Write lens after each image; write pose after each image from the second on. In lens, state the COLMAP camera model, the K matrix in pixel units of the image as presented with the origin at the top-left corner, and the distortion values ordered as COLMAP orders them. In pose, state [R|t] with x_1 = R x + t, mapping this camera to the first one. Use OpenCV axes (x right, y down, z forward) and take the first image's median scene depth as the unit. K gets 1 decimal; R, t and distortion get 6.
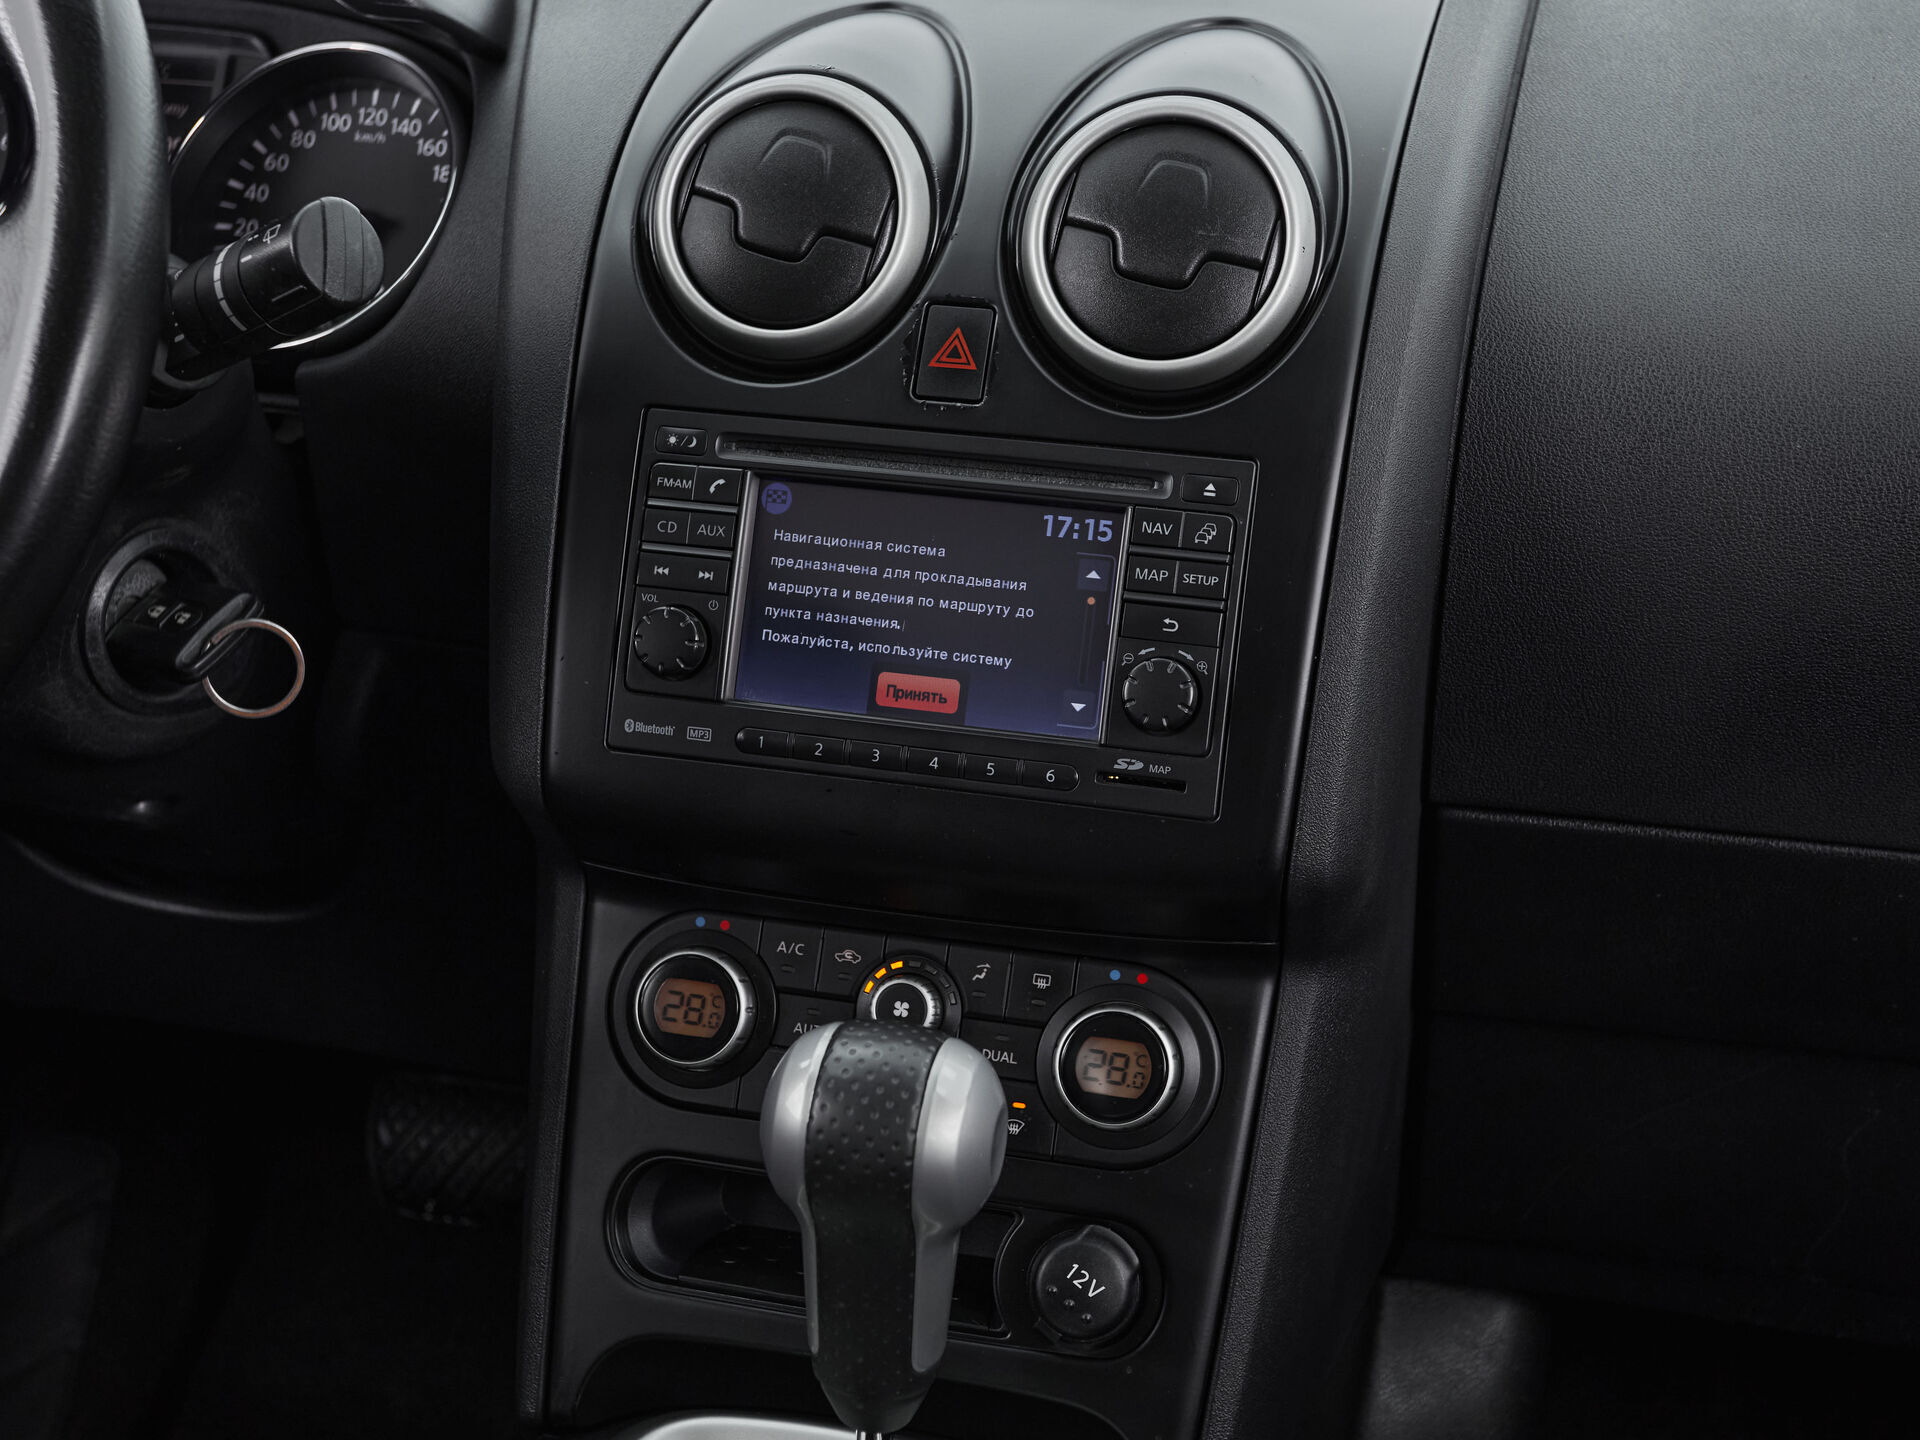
lens RADIAL K [[2586.7, 0, 960.0], [0, 2586.7, 720.0], [0, 0, 1]] dist [-0.002731, -0.050160]
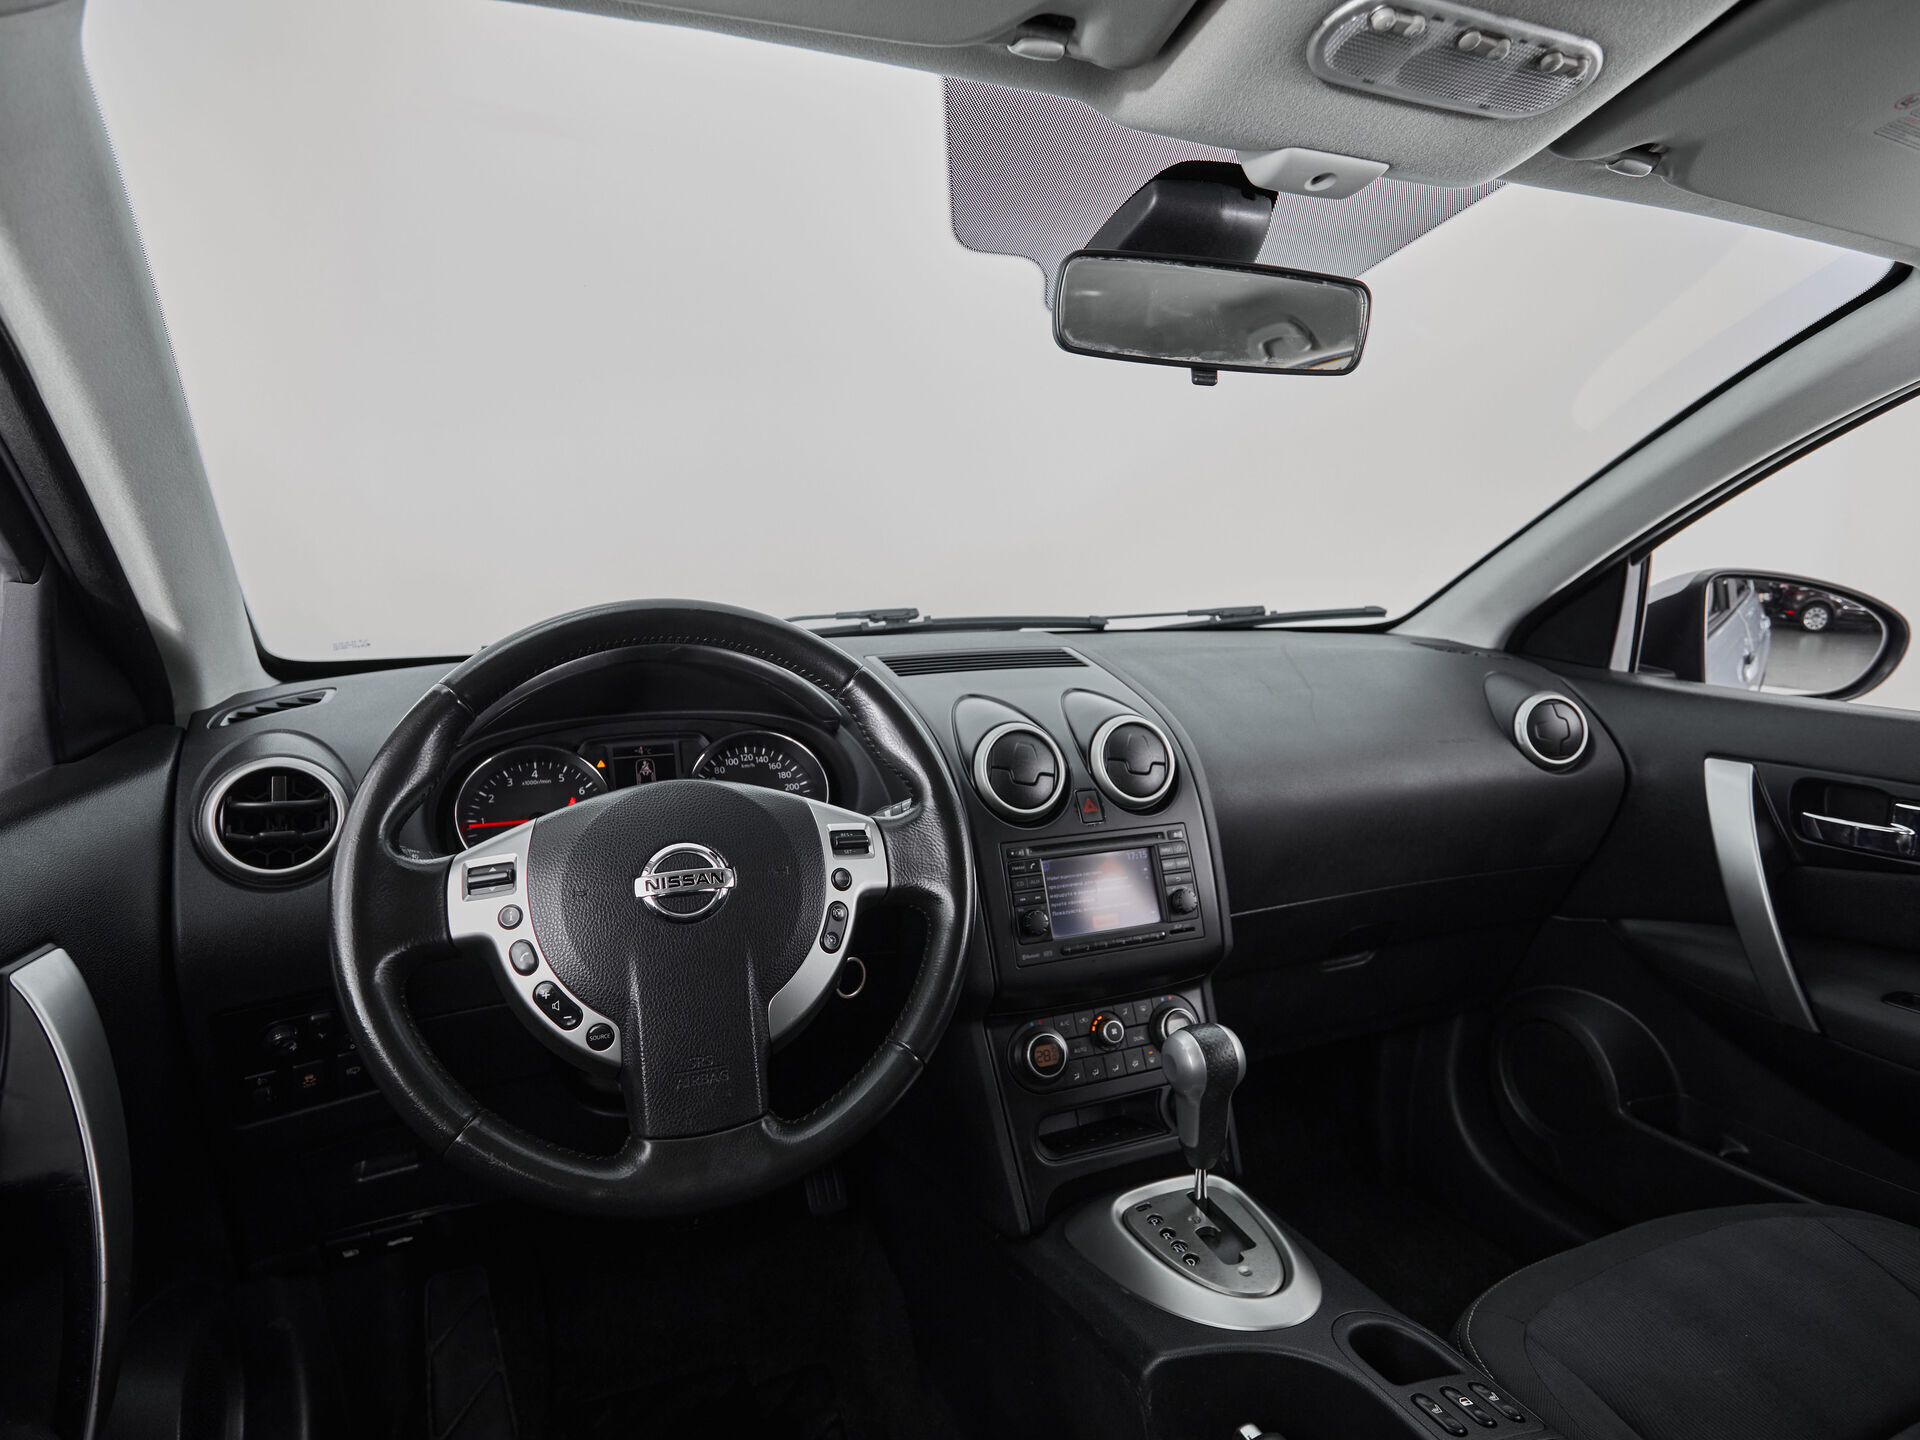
lens RADIAL K [[1024.6, 0, 968.9], [0, 1024.6, 711.5], [0, 0, 1]] dist [-0.004725, -0.001700]
pose [[0.817173, -0.118133, 0.564157, -0.767970], [0.225671, 0.966208, -0.124559, -0.129454], [-0.530378, 0.229100, 0.816218, 0.069704]]
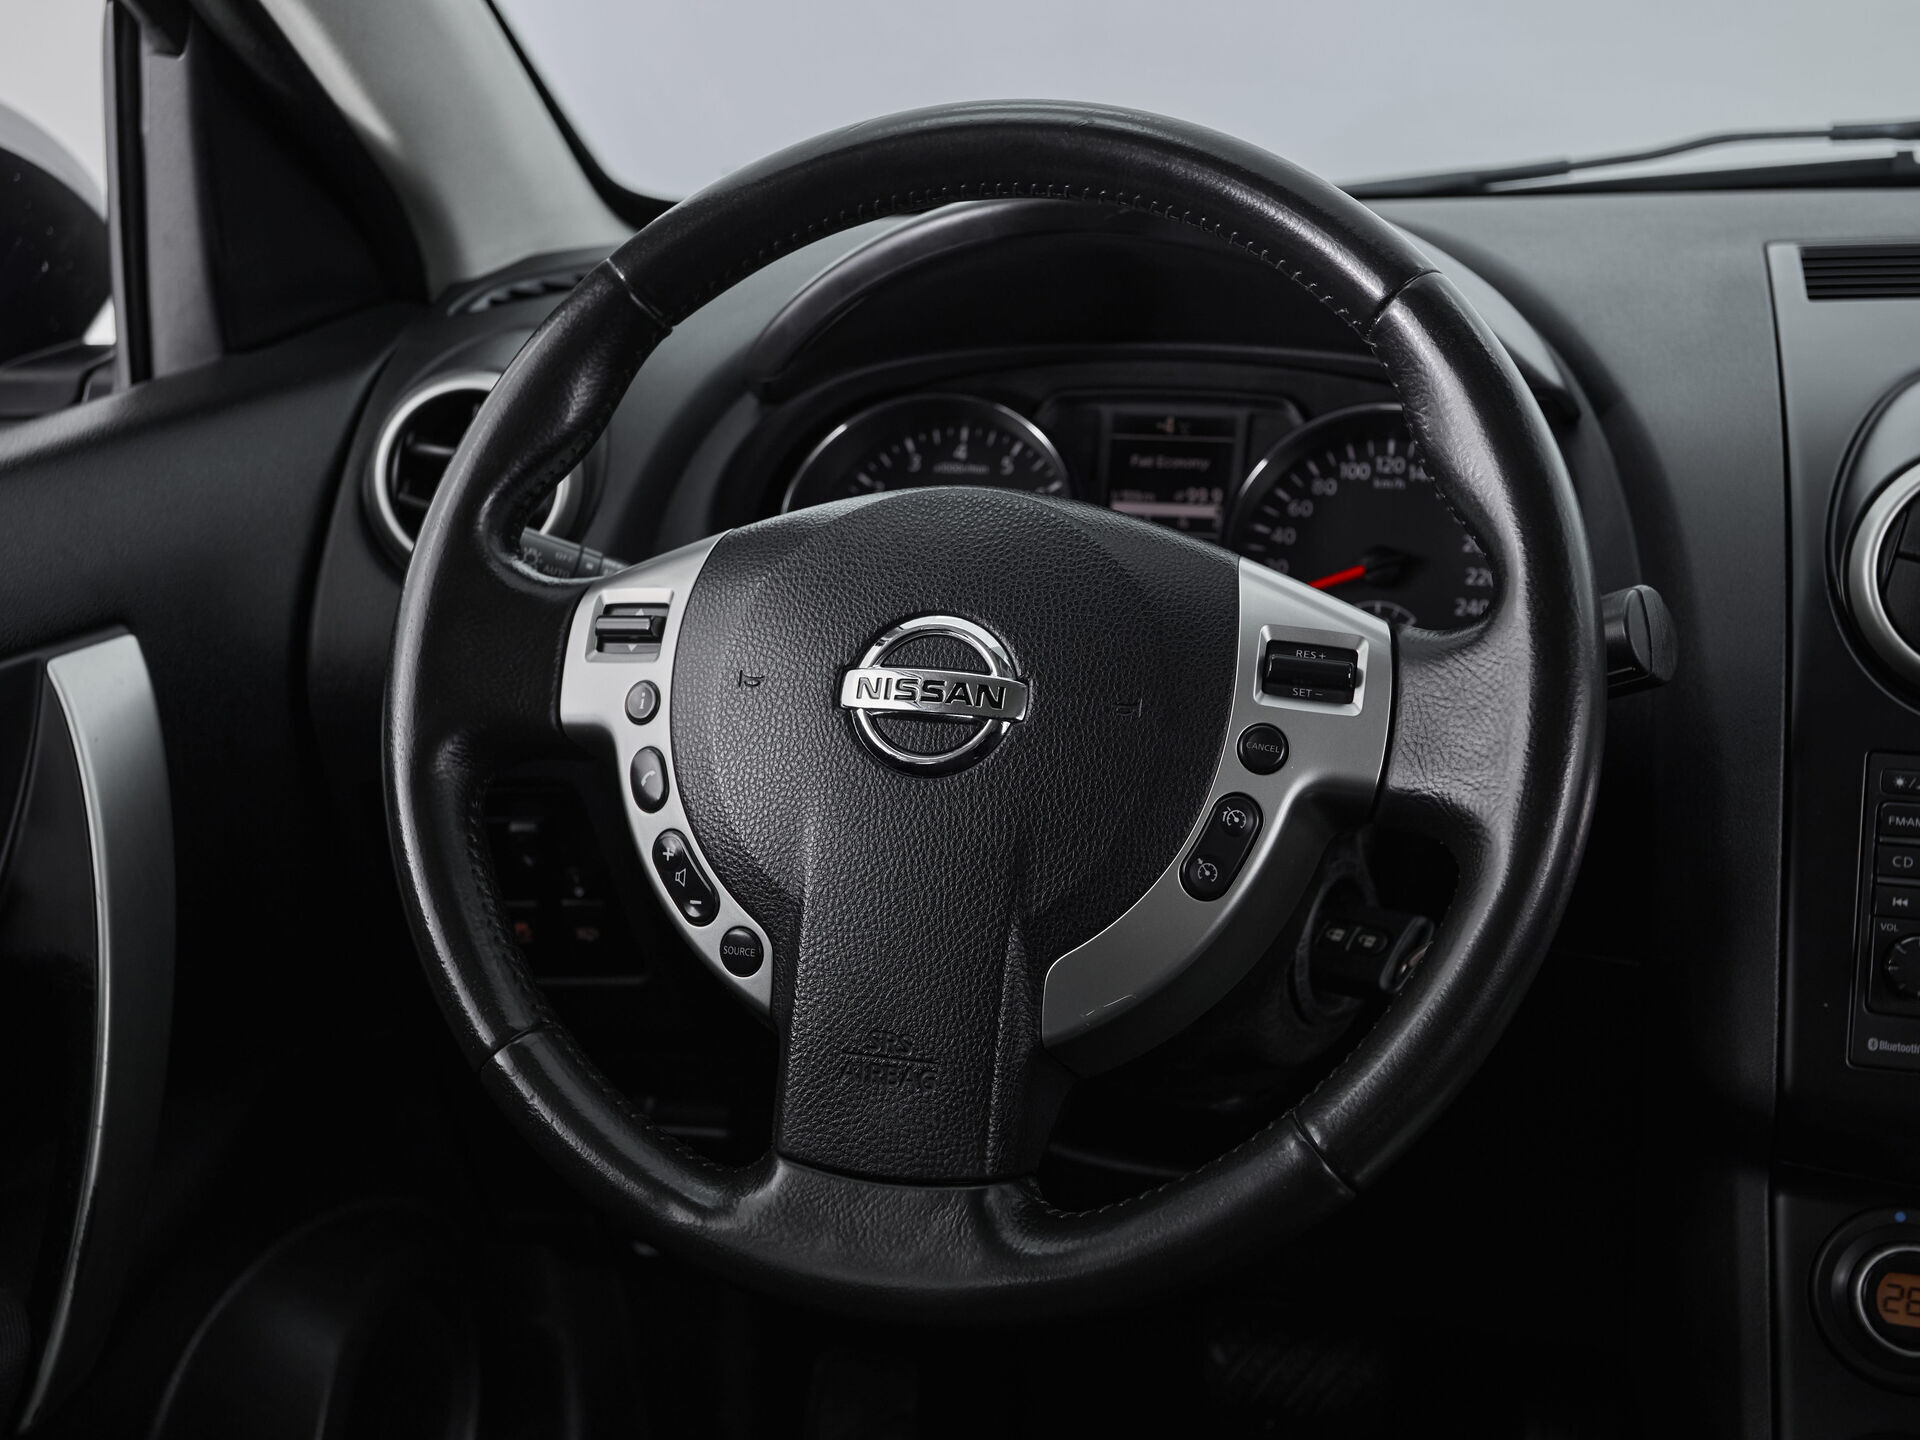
lens RADIAL K [[2401.2, 0, 919.5], [0, 2401.2, 727.0], [0, 0, 1]] dist [0.012368, 0.102115]
pose [[0.997150, -0.031944, -0.068343, -0.456397], [0.028212, 0.998094, -0.054883, -0.087211], [0.069966, 0.052799, 0.996151, -0.052555]]
